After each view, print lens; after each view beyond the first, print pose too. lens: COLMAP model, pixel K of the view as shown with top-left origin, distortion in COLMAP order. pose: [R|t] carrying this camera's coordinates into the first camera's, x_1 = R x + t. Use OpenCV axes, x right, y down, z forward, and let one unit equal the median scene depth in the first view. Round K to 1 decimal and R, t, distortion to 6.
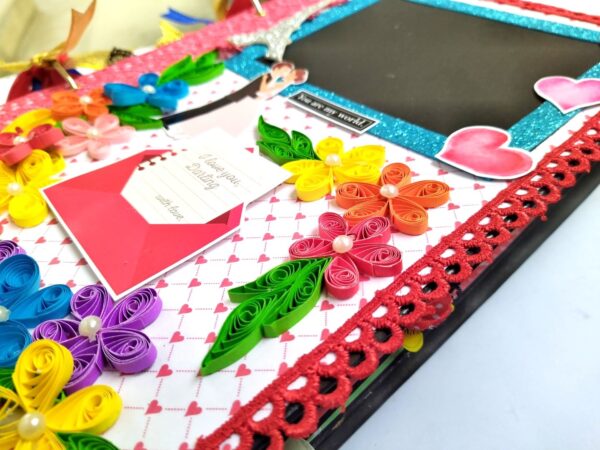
lens RADIAL K [[458.8, 0, 297.0], [0, 458.8, 227.2], [0, 0, 1]] dist [0.073352, -0.138761]
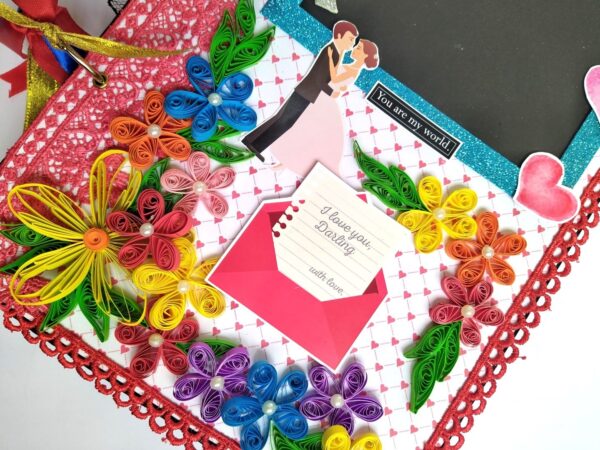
lens RADIAL K [[458.8, 0, 297.0], [0, 458.8, 227.2], [0, 0, 1]] dist [0.073352, -0.138761]
pose [[0.950838, -0.239116, 0.196799, -0.543902], [0.028920, 0.701257, 0.712321, -1.016412], [-0.308334, -0.671611, 0.673698, 0.238128]]
